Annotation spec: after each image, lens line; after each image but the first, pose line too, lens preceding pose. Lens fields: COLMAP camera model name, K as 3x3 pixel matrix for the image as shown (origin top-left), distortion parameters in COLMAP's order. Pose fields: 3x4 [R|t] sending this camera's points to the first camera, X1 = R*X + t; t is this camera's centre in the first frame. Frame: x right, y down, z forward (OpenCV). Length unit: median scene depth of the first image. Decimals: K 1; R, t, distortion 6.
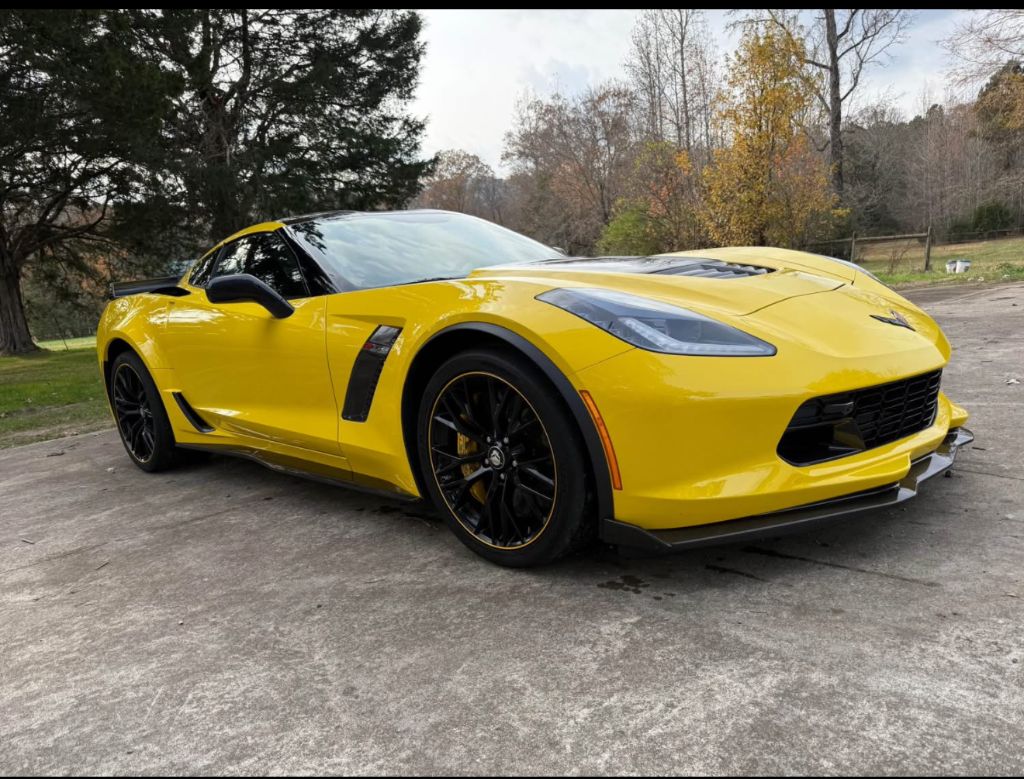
lens RADIAL K [[722.2, 0, 512.0], [0, 722.2, 389.5], [0, 0, 1]] dist [0.002196, -0.000486]
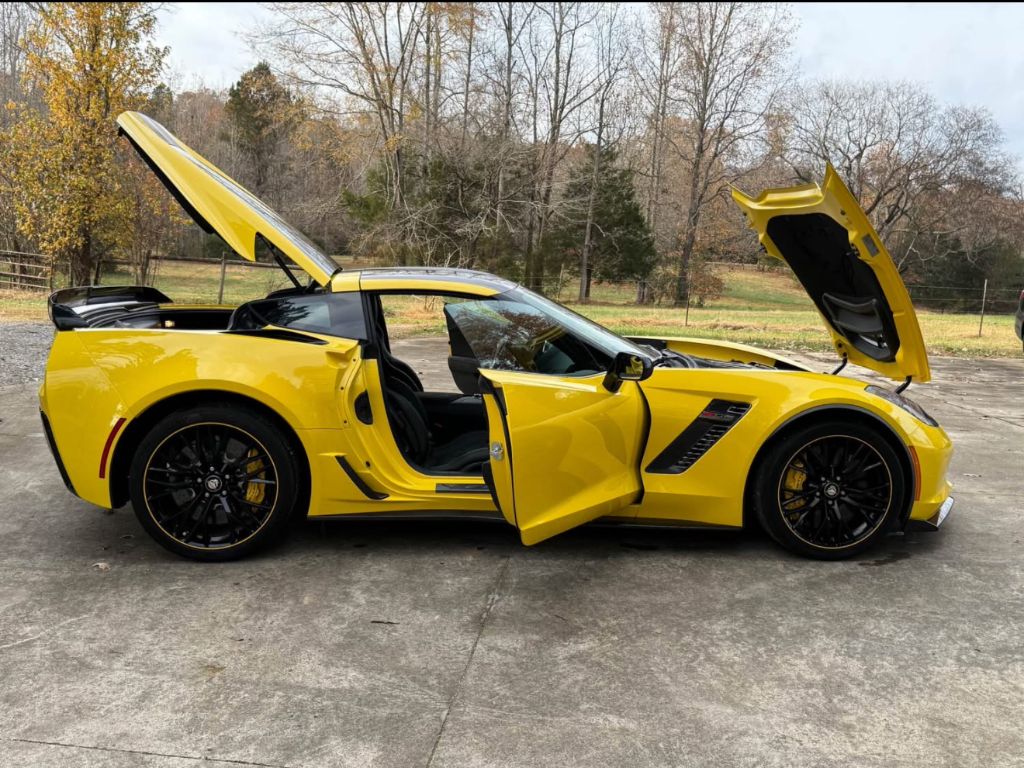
lens RADIAL K [[969.3, 0, 512.0], [0, 969.3, 384.0], [0, 0, 1]] dist [0.098138, -0.174133]
pose [[0.655415, 0.030741, 0.754643, -1.547106], [0.011469, 0.998651, -0.050642, -0.027095], [-0.755182, 0.041847, 0.654179, 0.085180]]
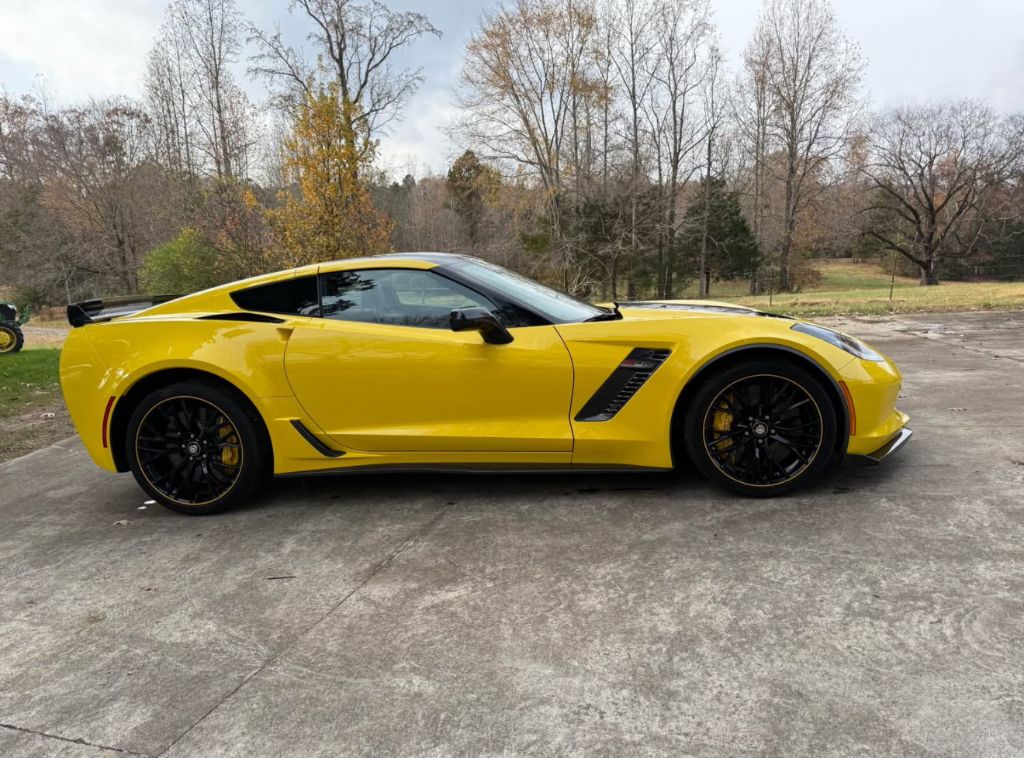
lens RADIAL K [[707.3, 0, 512.0], [0, 707.3, 379.0], [0, 0, 1]] dist [0.076704, -0.109493]
pose [[0.789159, -0.026203, 0.613629, -1.048595], [0.065129, 0.997027, -0.041185, 0.009575], [-0.610726, 0.072467, 0.788519, 0.053538]]
